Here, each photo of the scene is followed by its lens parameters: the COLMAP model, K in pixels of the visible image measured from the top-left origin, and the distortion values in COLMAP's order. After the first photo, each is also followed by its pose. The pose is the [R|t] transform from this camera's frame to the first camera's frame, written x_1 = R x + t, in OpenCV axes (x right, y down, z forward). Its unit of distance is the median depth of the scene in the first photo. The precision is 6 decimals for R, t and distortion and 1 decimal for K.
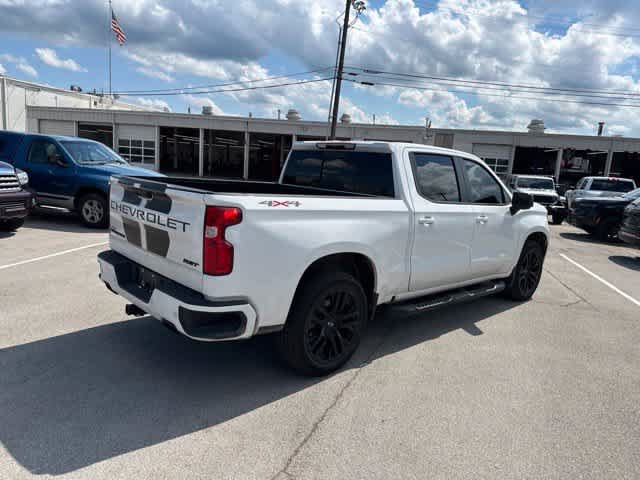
lens RADIAL K [[452.6, 0, 320.0], [0, 452.6, 240.0], [0, 0, 1]] dist [0.048766, -0.056012]
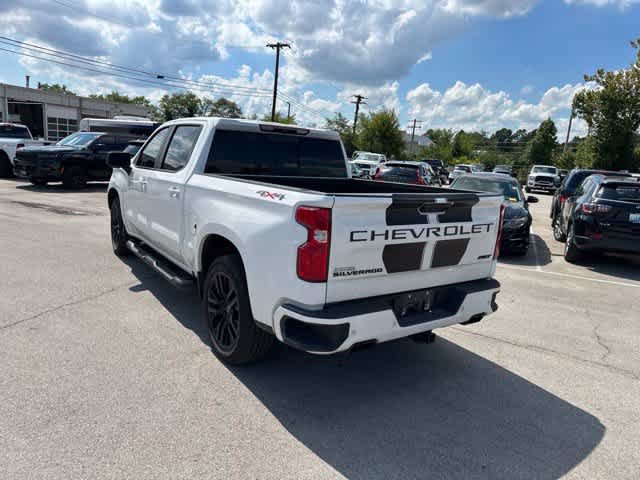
lens RADIAL K [[451.0, 0, 320.8], [0, 451.0, 247.4], [0, 0, 1]] dist [0.055814, -0.060749]
pose [[0.160808, -0.262684, 0.951387, -0.822776], [0.110290, 0.962678, 0.247159, -0.173751], [-0.980804, 0.065183, 0.183778, 0.676215]]
